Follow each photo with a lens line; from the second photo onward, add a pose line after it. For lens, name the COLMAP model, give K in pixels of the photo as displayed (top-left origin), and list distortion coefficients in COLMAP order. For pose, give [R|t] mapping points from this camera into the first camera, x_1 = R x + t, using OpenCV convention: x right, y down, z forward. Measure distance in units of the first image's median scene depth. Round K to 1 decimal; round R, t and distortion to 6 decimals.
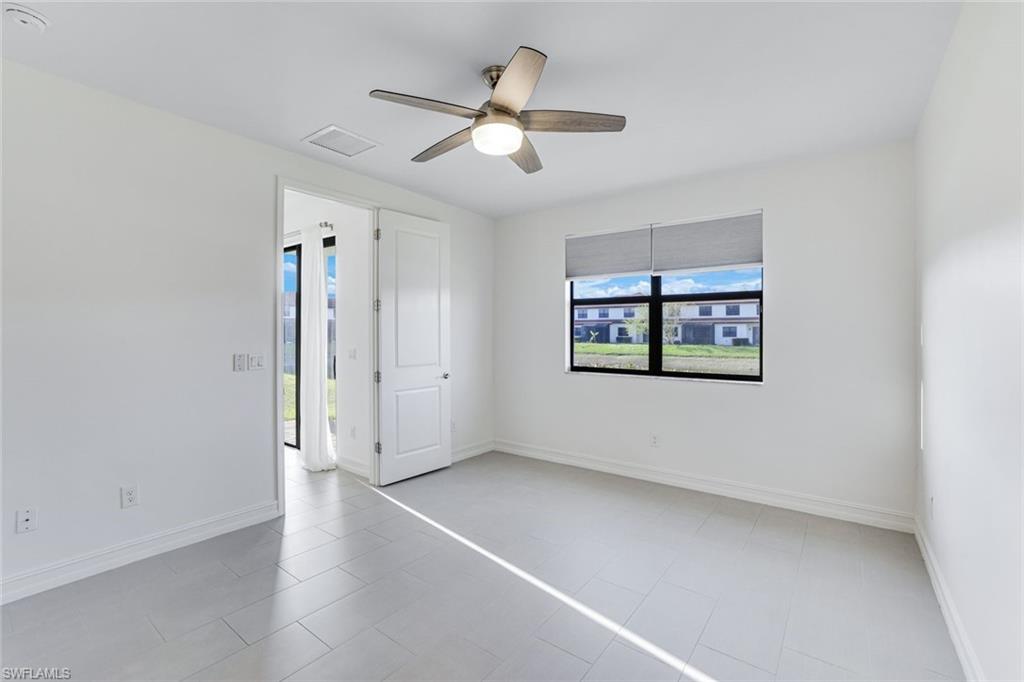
lens RADIAL K [[446.6, 0, 509.0], [0, 446.6, 333.1], [0, 0, 1]] dist [-0.020471, 0.000669]
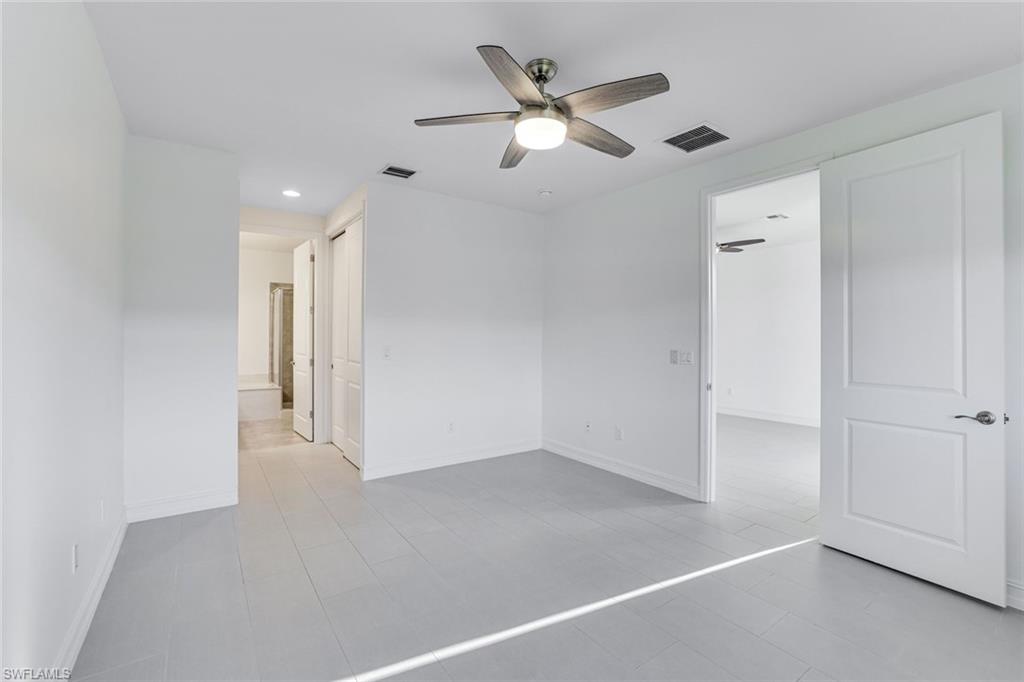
lens RADIAL K [[446.6, 0, 509.0], [0, 446.6, 333.1], [0, 0, 1]] dist [-0.020471, 0.000669]
pose [[-0.312672, -0.007020, -0.949835, 0.669774], [-0.002232, 0.999975, -0.006656, 0.008673], [0.949859, 0.000039, -0.312680, 0.894230]]
